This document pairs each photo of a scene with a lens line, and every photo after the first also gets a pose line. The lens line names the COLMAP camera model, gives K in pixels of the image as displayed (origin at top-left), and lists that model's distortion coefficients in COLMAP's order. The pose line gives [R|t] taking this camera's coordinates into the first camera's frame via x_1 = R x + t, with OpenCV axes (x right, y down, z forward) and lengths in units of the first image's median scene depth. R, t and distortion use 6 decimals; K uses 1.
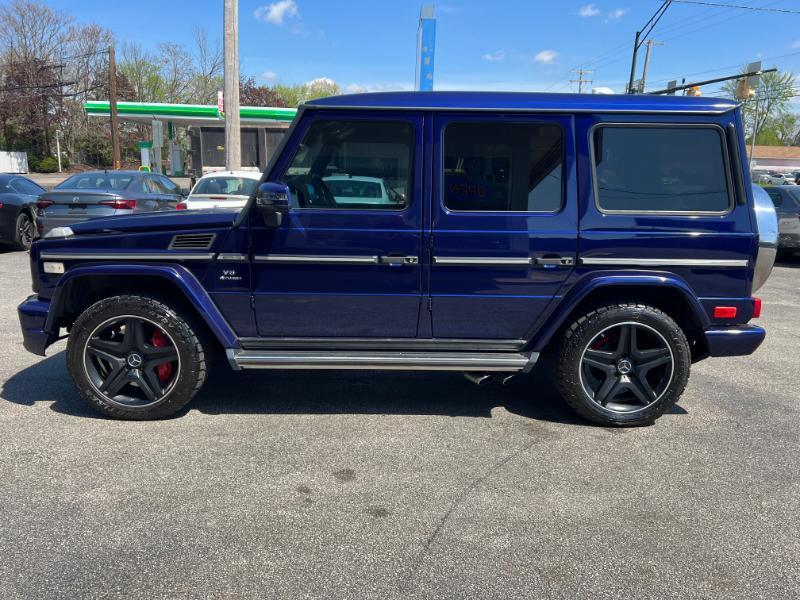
lens RADIAL K [[604.3, 0, 403.5], [0, 604.3, 298.7], [0, 0, 1]] dist [0.053020, -0.061315]
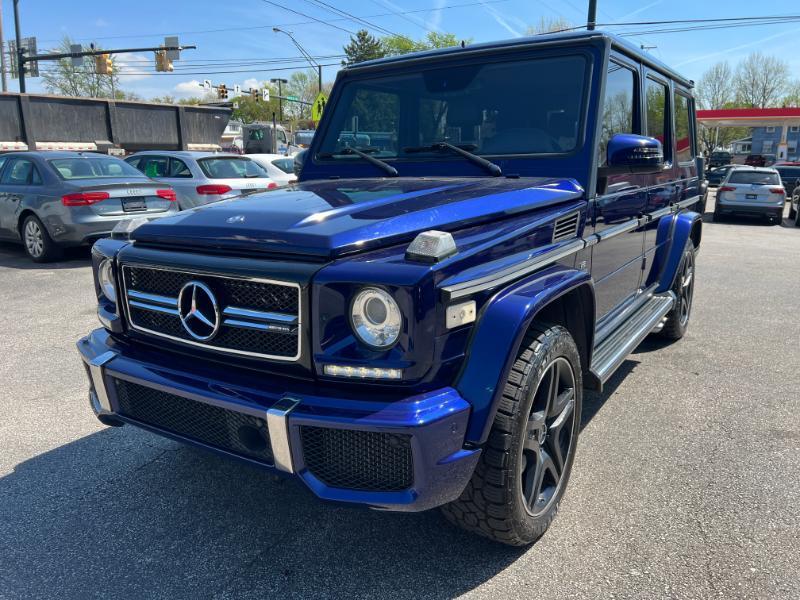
lens RADIAL K [[604.3, 0, 403.5], [0, 604.3, 298.7], [0, 0, 1]] dist [0.053020, -0.061315]
pose [[0.544443, -0.209275, 0.812272, -0.975101], [0.176655, 0.975264, 0.132862, -0.133968], [-0.819985, 0.071156, 0.567945, 0.755821]]
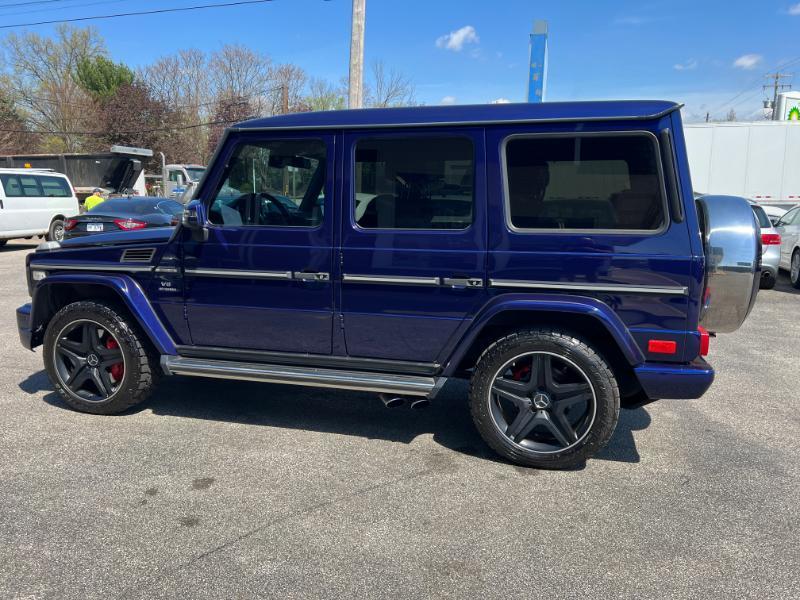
lens RADIAL K [[605.2, 0, 401.8], [0, 605.2, 295.5], [0, 0, 1]] dist [0.055245, -0.062622]
pose [[0.959792, 0.033449, -0.278713, 0.412390], [-0.043873, 0.998548, -0.031246, -0.007133], [0.277263, 0.042217, 0.959866, 0.071984]]
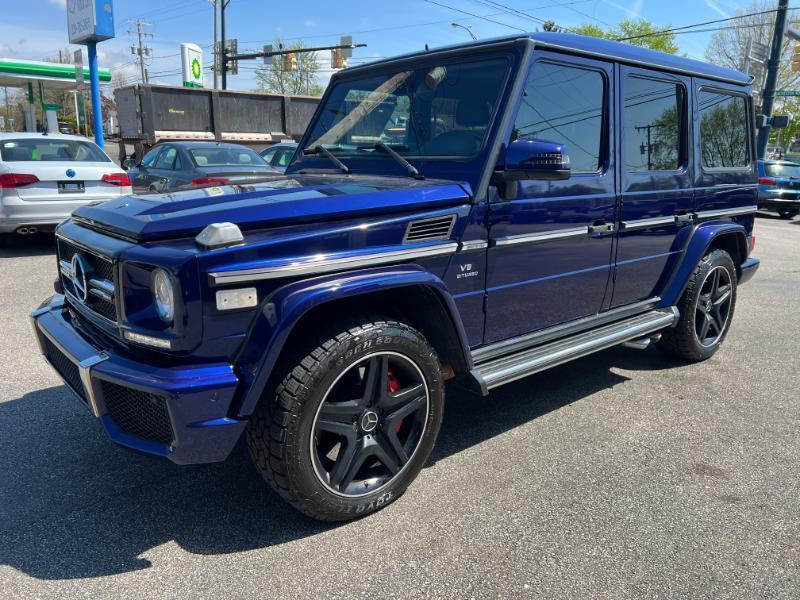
lens RADIAL K [[604.3, 0, 403.5], [0, 604.3, 298.7], [0, 0, 1]] dist [0.053020, -0.061315]
pose [[0.762197, -0.158510, 0.627639, -0.790199], [0.121541, 0.987357, 0.101759, -0.087274], [-0.635833, -0.001276, 0.771825, 0.480942]]
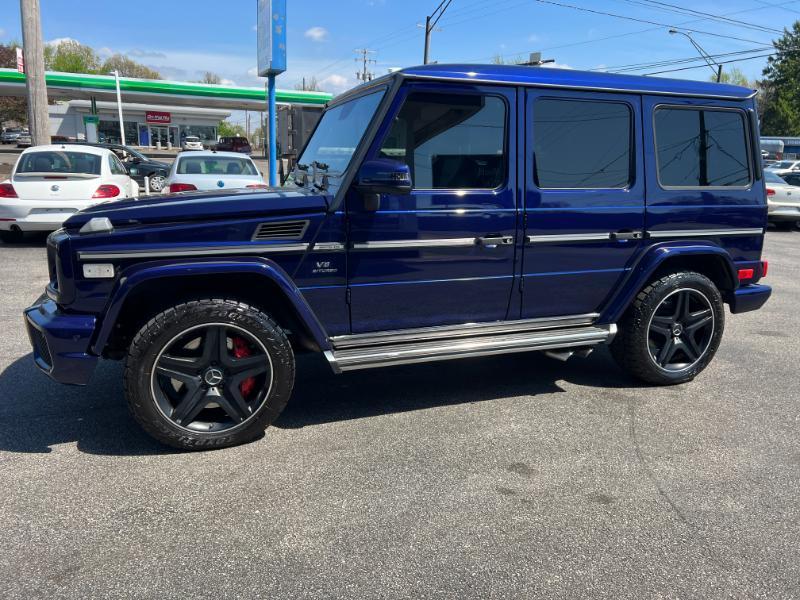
lens RADIAL K [[604.3, 0, 403.5], [0, 604.3, 298.7], [0, 0, 1]] dist [0.053020, -0.061315]
pose [[0.936443, -0.076656, 0.342341, -0.472371], [0.064312, 0.996809, 0.047284, -0.027165], [-0.344873, -0.022262, 0.938385, 0.140091]]
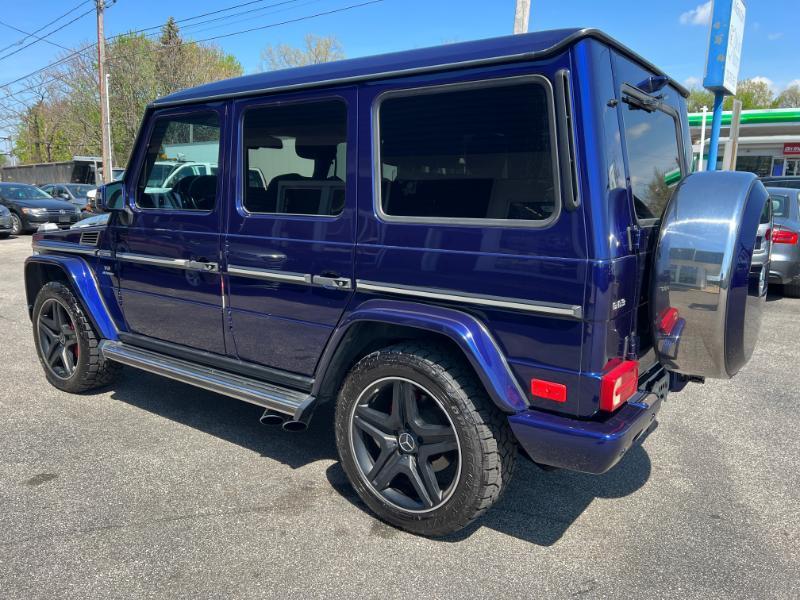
lens RADIAL K [[602.5, 0, 400.0], [0, 602.5, 300.0], [0, 0, 1]] dist [0.056298, -0.057477]
pose [[0.799828, 0.096049, -0.592495, 0.749677], [-0.108358, 0.994001, 0.014861, -0.058011], [0.590368, 0.052315, 0.805437, 0.437489]]
